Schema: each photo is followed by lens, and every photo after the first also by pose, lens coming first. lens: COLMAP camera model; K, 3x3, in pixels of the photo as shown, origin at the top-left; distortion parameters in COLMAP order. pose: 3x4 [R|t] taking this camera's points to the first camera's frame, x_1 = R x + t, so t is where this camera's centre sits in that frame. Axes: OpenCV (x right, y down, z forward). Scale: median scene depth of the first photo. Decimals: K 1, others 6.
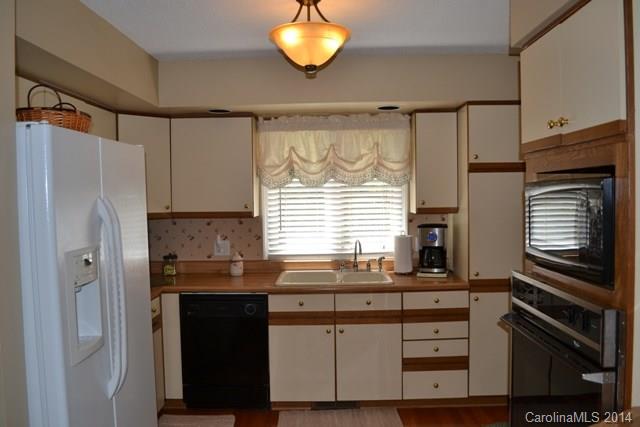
lens RADIAL K [[502.6, 0, 321.7], [0, 502.6, 213.3], [0, 0, 1]] dist [-0.007826, -0.000713]
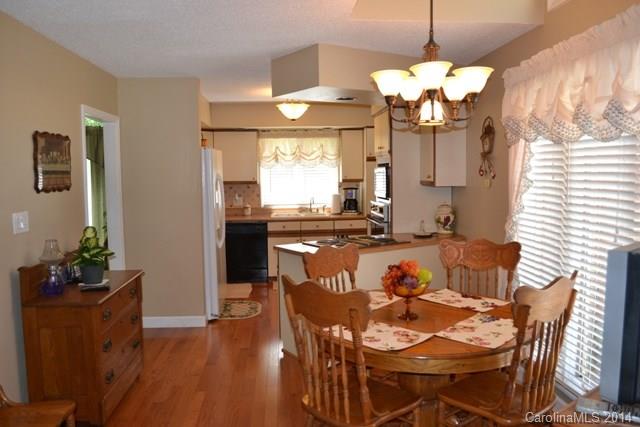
lens RADIAL K [[502.6, 0, 318.2], [0, 502.6, 212.0], [0, 0, 1]] dist [-0.007826, -0.000713]
pose [[0.995982, -0.004989, 0.089420, -0.075238], [0.001190, 0.999096, 0.042483, 0.032615], [-0.089551, -0.042206, 0.995088, -0.902314]]
